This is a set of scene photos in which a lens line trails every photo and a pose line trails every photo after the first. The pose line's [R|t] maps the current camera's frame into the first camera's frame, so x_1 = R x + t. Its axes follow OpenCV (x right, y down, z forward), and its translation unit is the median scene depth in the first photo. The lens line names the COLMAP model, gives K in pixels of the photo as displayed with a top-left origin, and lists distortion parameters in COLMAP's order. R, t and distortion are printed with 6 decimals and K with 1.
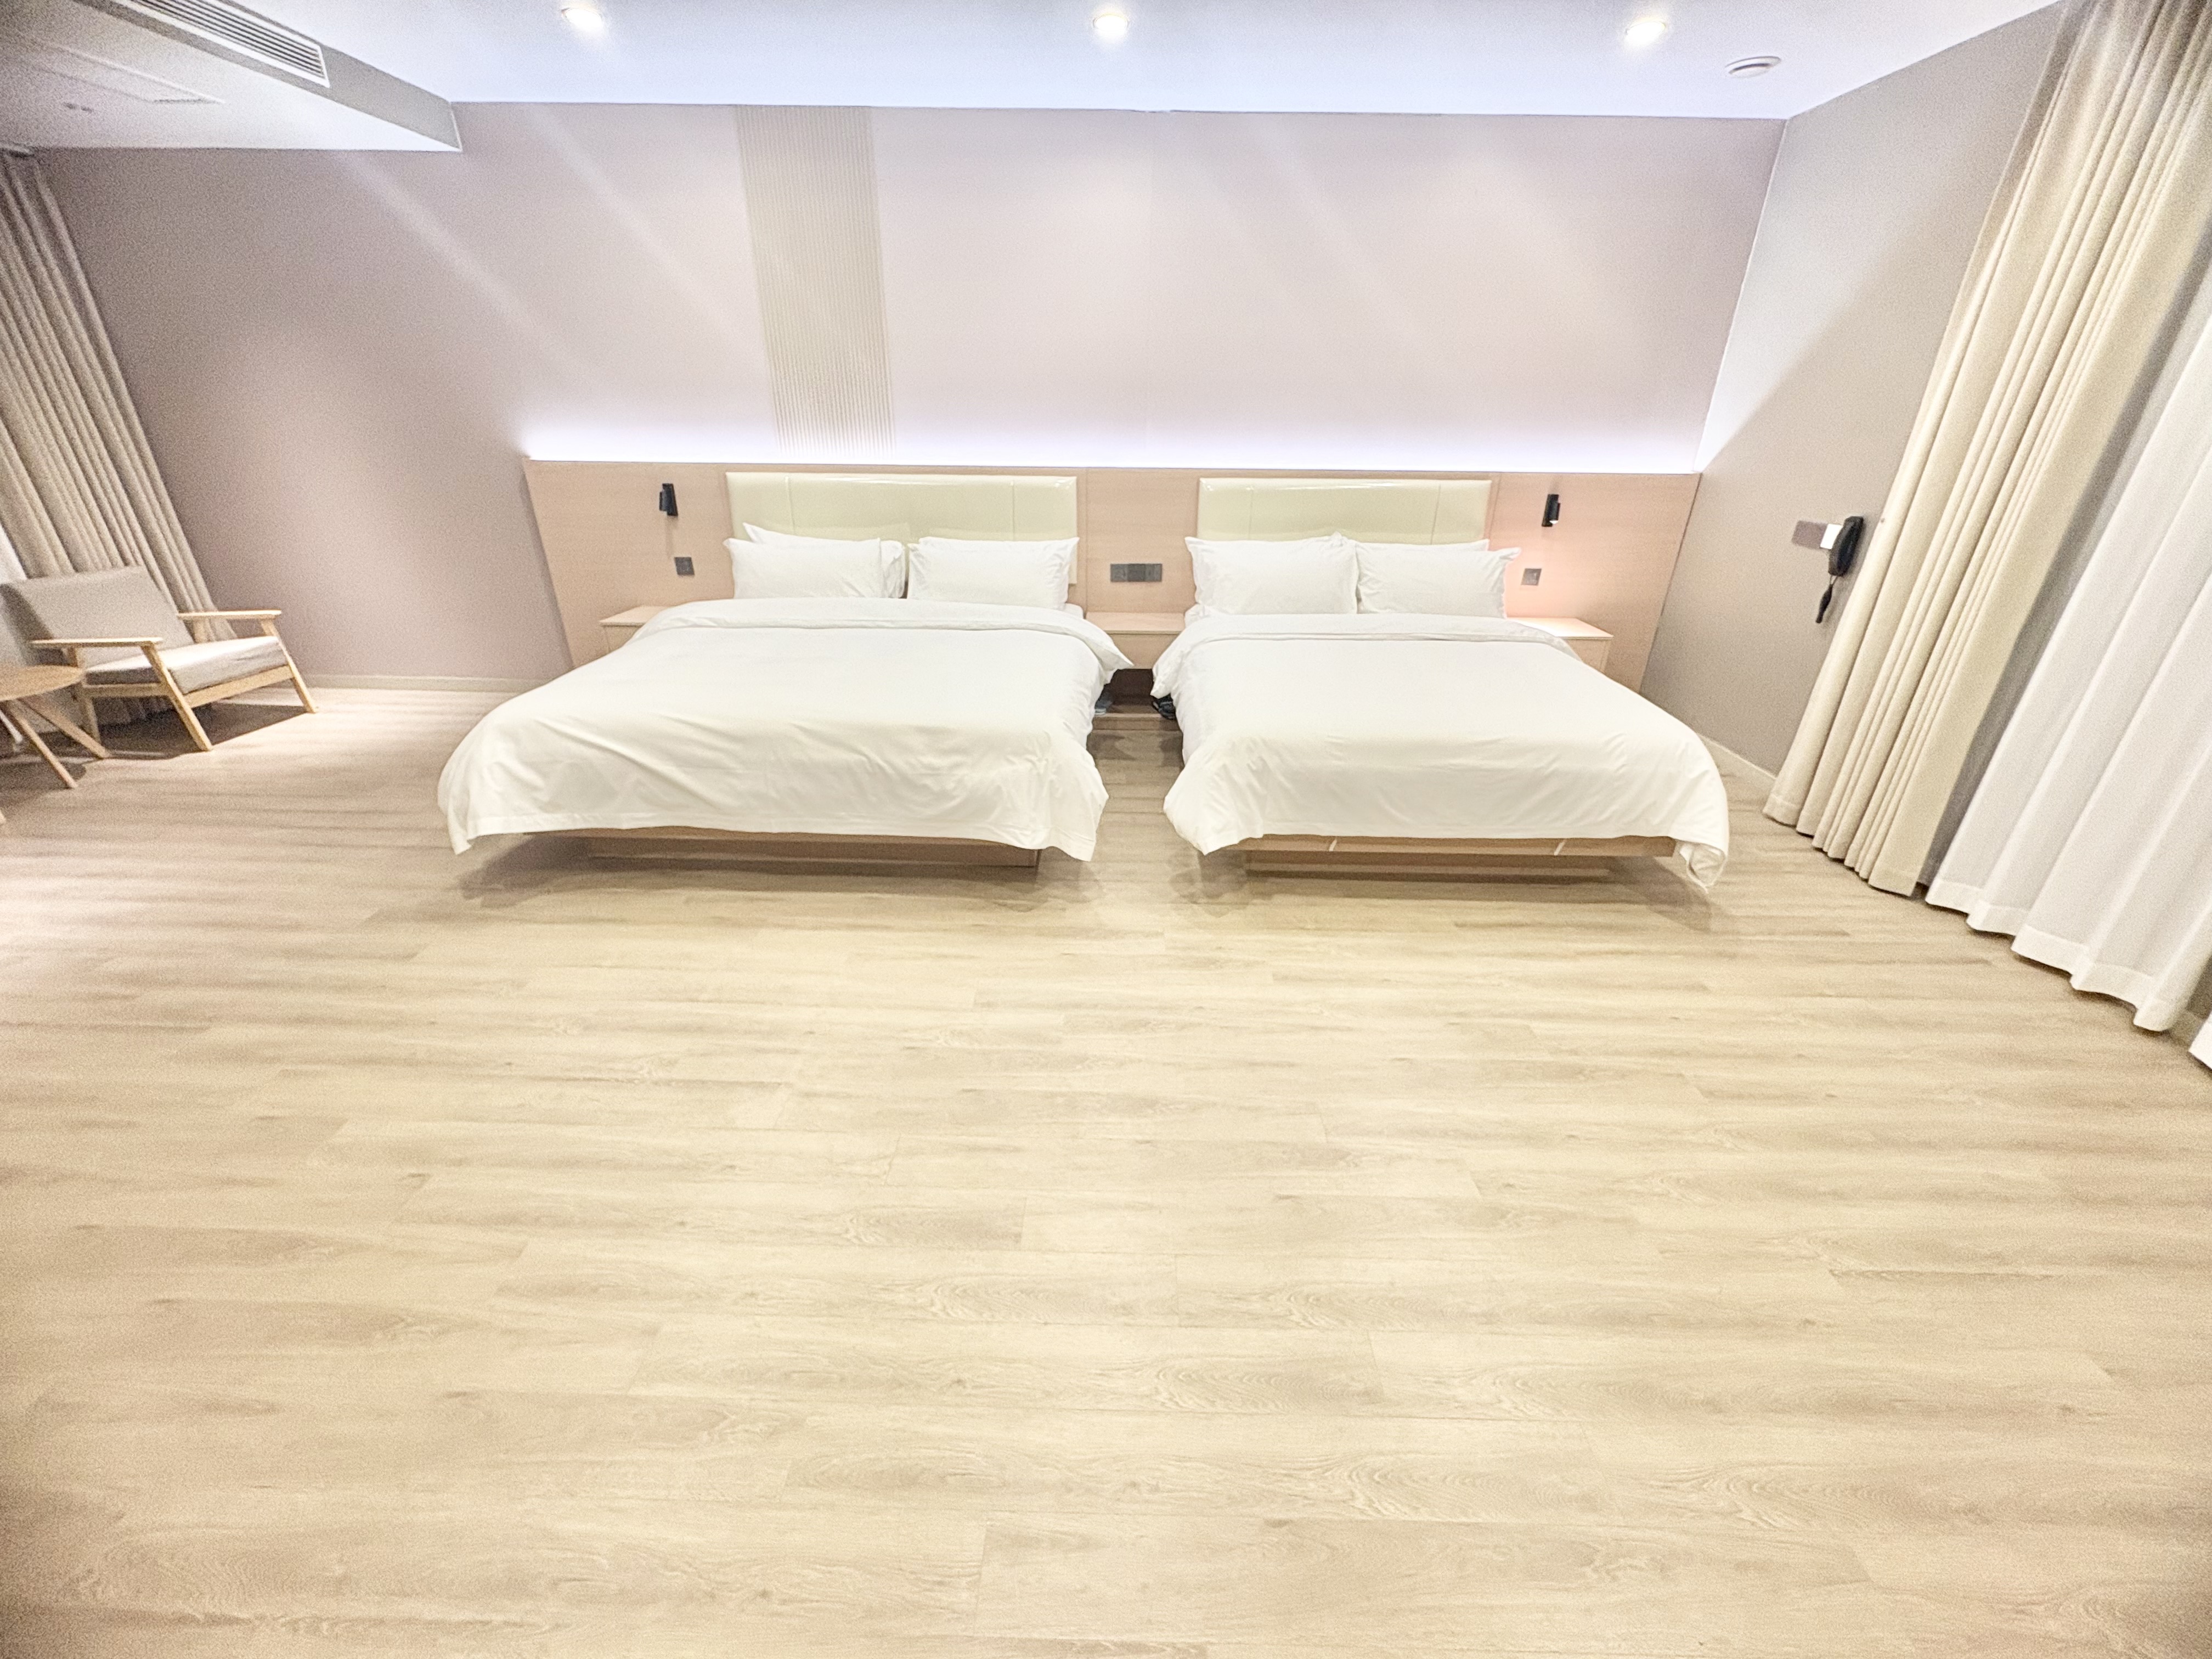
lens RADIAL K [[883.8, 0, 1107.2], [0, 883.8, 830.1], [0, 0, 1]] dist [0.000819, -0.000177]
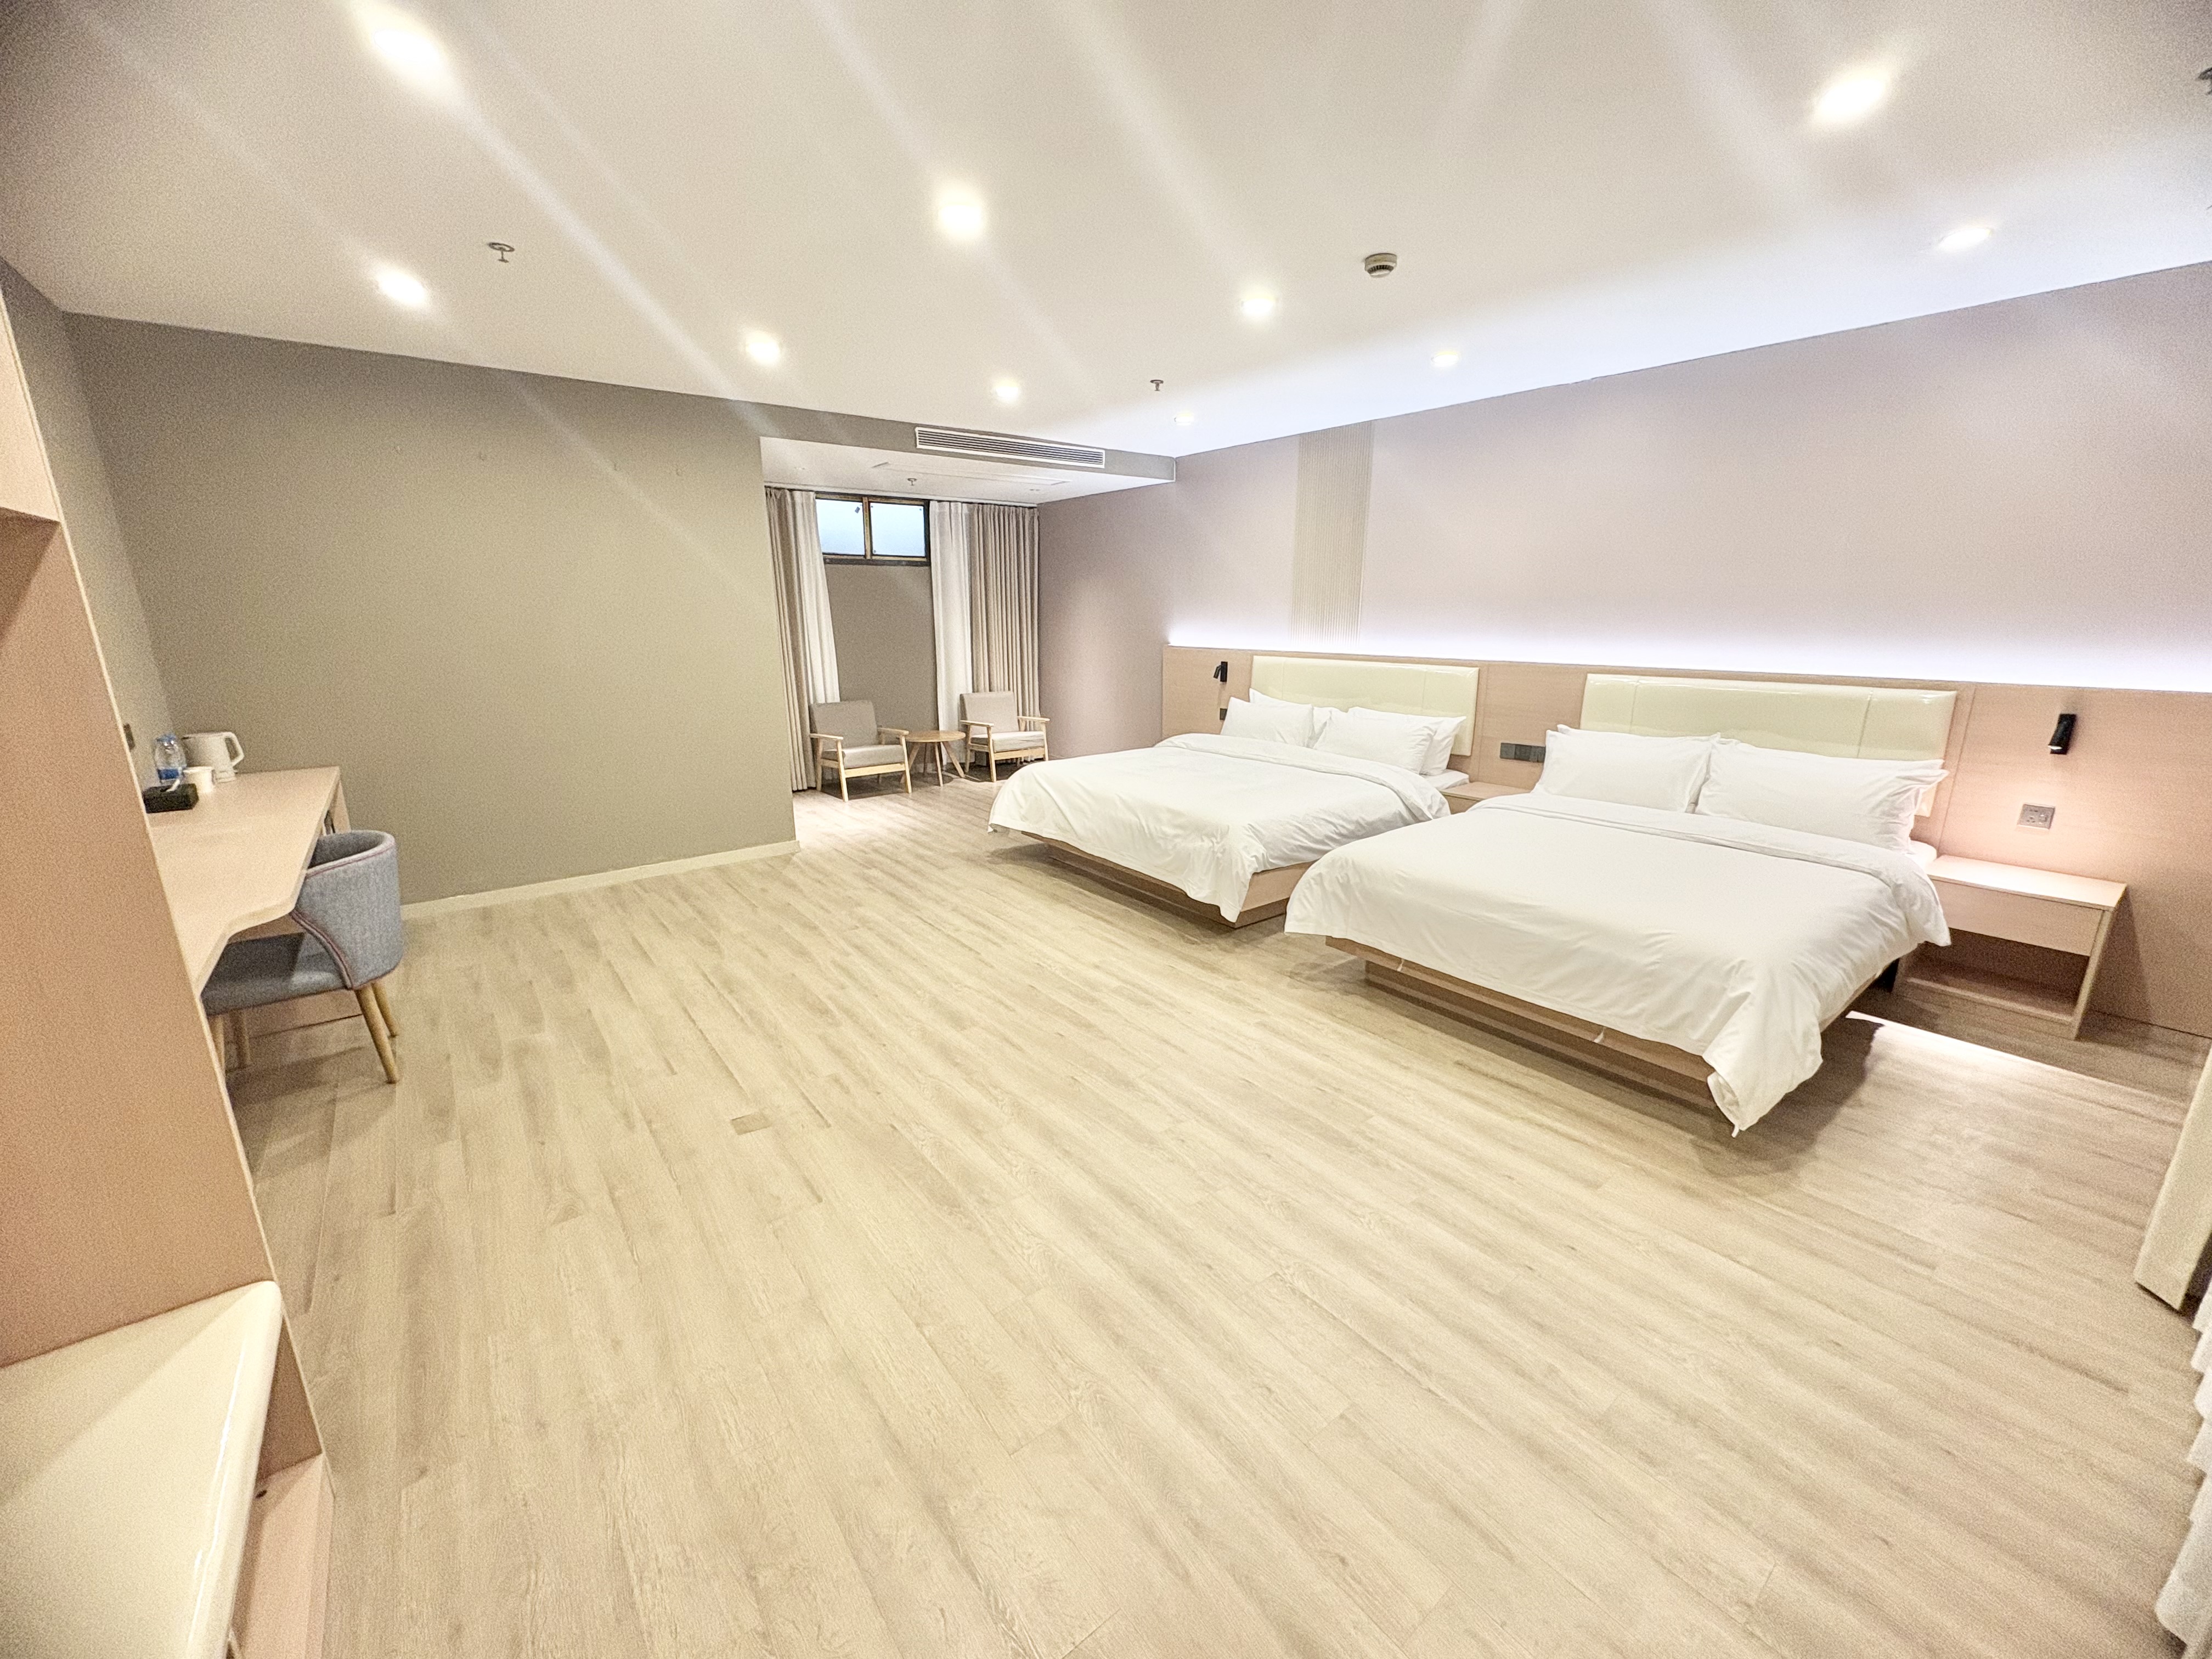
lens RADIAL K [[883.8, 0, 1107.0], [0, 883.8, 835.4], [0, 0, 1]] dist [0.000819, -0.000177]
pose [[0.628866, 0.182662, -0.755752, 0.901288], [-0.323853, 0.945217, -0.041026, 0.028181], [0.706857, 0.270552, 0.653571, -0.086156]]
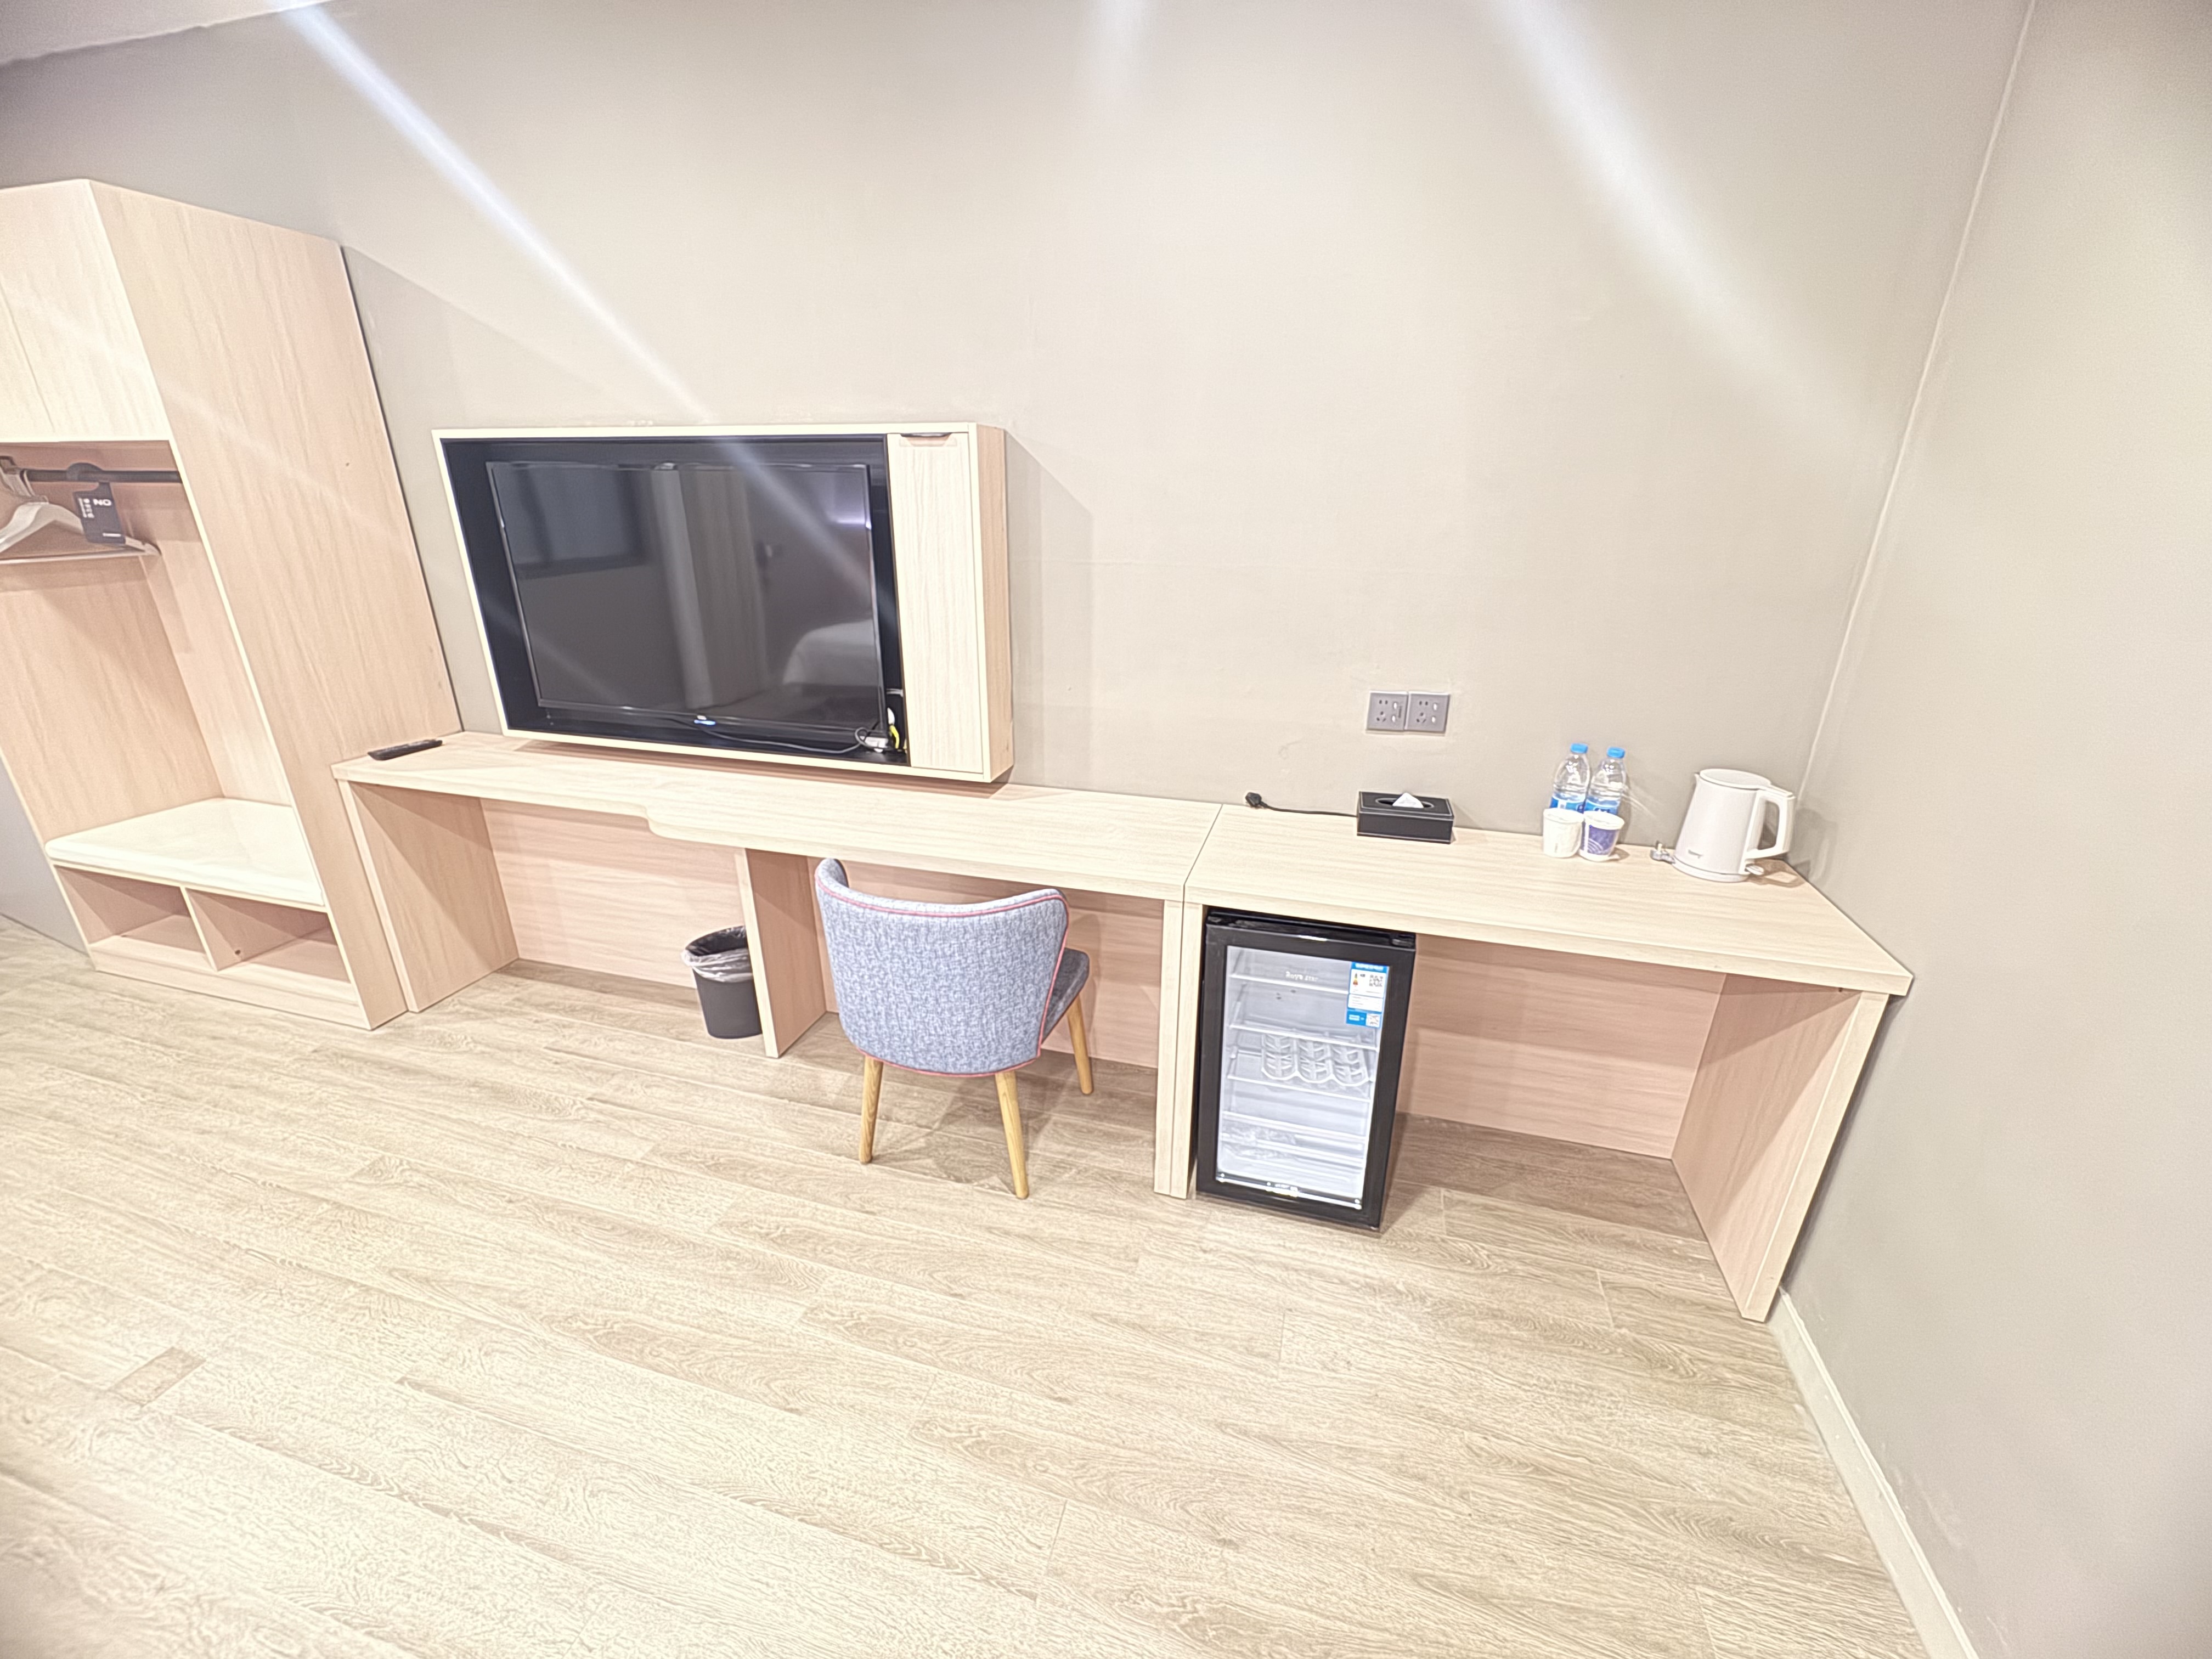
lens RADIAL K [[883.8, 0, 1103.8], [0, 883.8, 831.0], [0, 0, 1]] dist [0.000819, -0.000177]
pose [[-0.966854, -0.108359, 0.231196, -0.711473], [0.089277, 0.704854, 0.703712, -0.189980], [-0.239213, 0.701027, -0.671817, 0.345576]]
